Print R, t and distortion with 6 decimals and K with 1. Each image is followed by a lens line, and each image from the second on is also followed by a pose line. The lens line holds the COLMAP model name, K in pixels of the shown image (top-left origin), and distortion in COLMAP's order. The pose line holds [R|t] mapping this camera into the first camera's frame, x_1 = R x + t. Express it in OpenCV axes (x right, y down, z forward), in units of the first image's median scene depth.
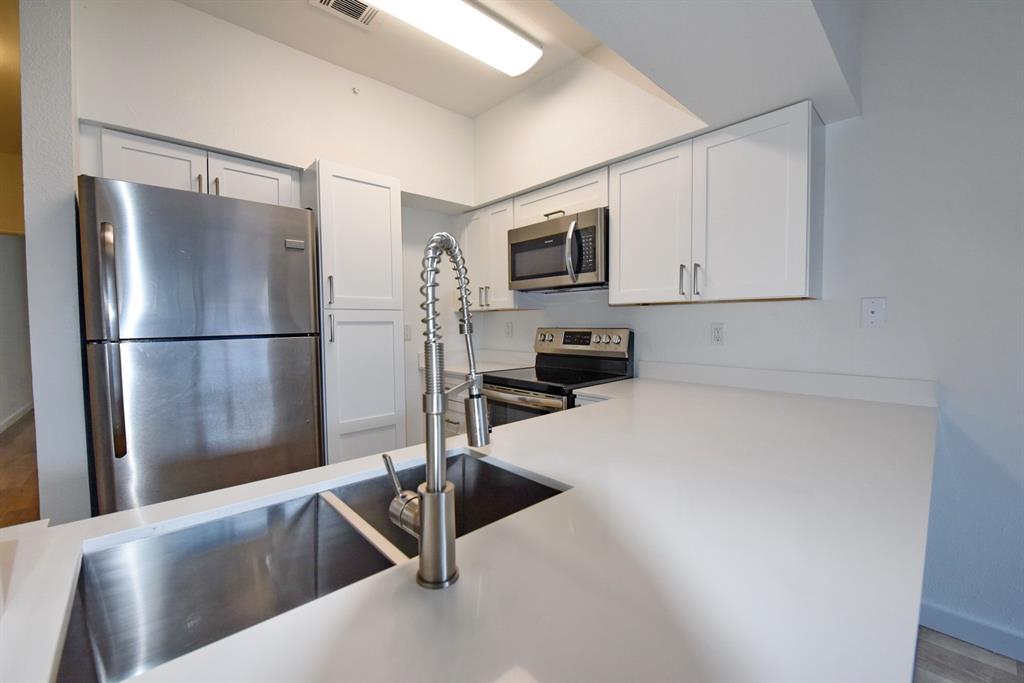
lens RADIAL K [[406.4, 0, 512.0], [0, 406.4, 341.5], [0, 0, 1]] dist [-0.019783, -0.000609]
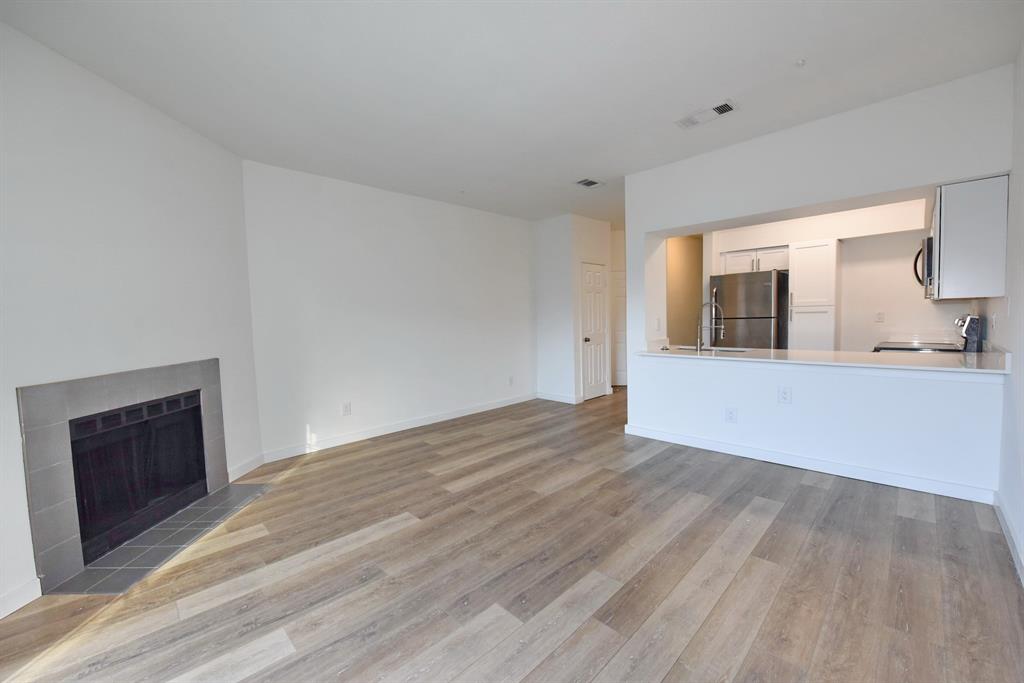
lens RADIAL K [[406.4, 0, 512.0], [0, 406.4, 341.5], [0, 0, 1]] dist [-0.019783, -0.000609]
pose [[0.027244, 0.065495, -0.997481, 1.635384], [-0.021332, 0.997662, 0.064924, 0.002595], [0.999401, 0.019509, 0.028577, -0.600984]]
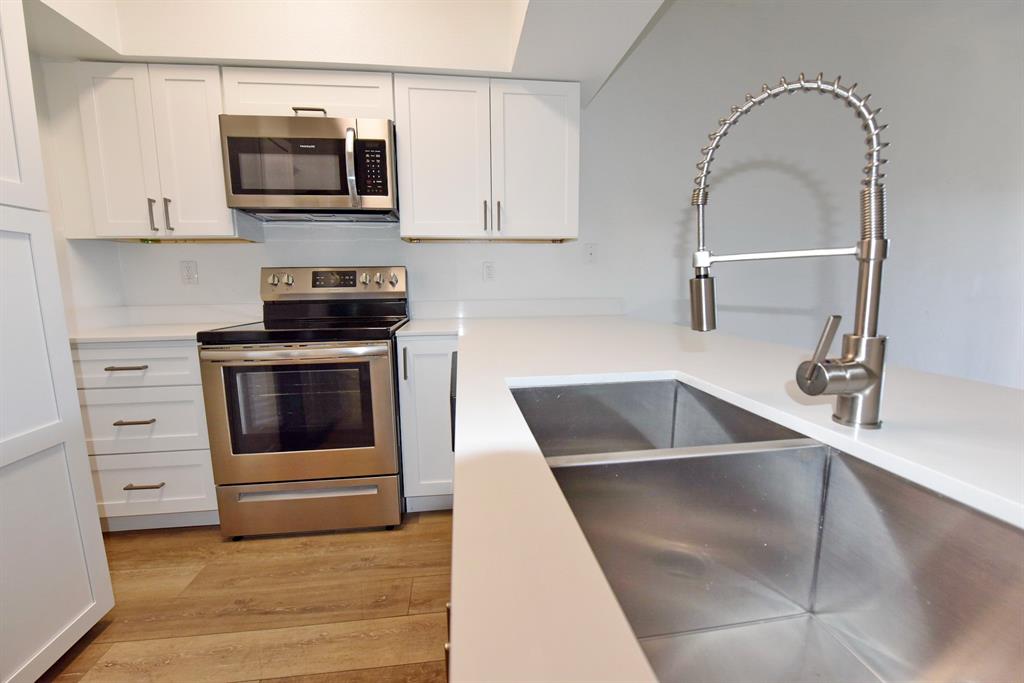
lens RADIAL K [[406.4, 0, 512.0], [0, 406.4, 341.5], [0, 0, 1]] dist [-0.019783, -0.000609]
pose [[0.579214, -0.111671, 0.807490, -0.351751], [0.044433, 0.993425, 0.105513, 0.053558], [-0.813964, -0.025235, 0.580368, 0.265210]]
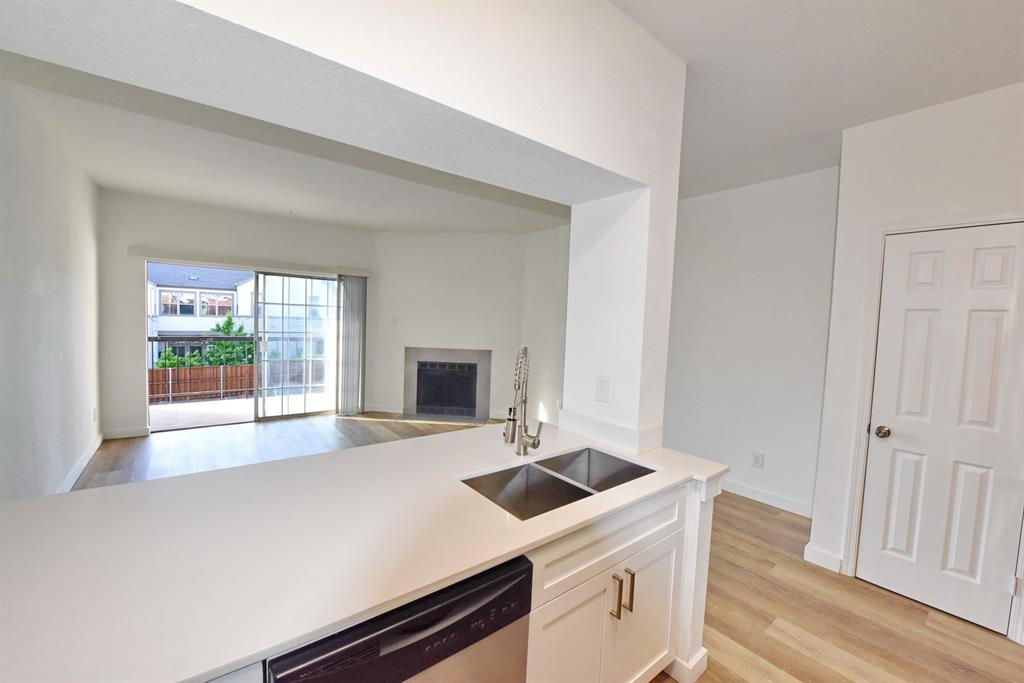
lens RADIAL K [[406.4, 0, 512.0], [0, 406.4, 341.5], [0, 0, 1]] dist [-0.019783, -0.000609]
pose [[-0.995990, -0.032692, 0.083275, -0.083230], [-0.024150, 0.994533, 0.101591, -0.148287], [-0.086141, 0.099172, -0.991335, 0.965088]]
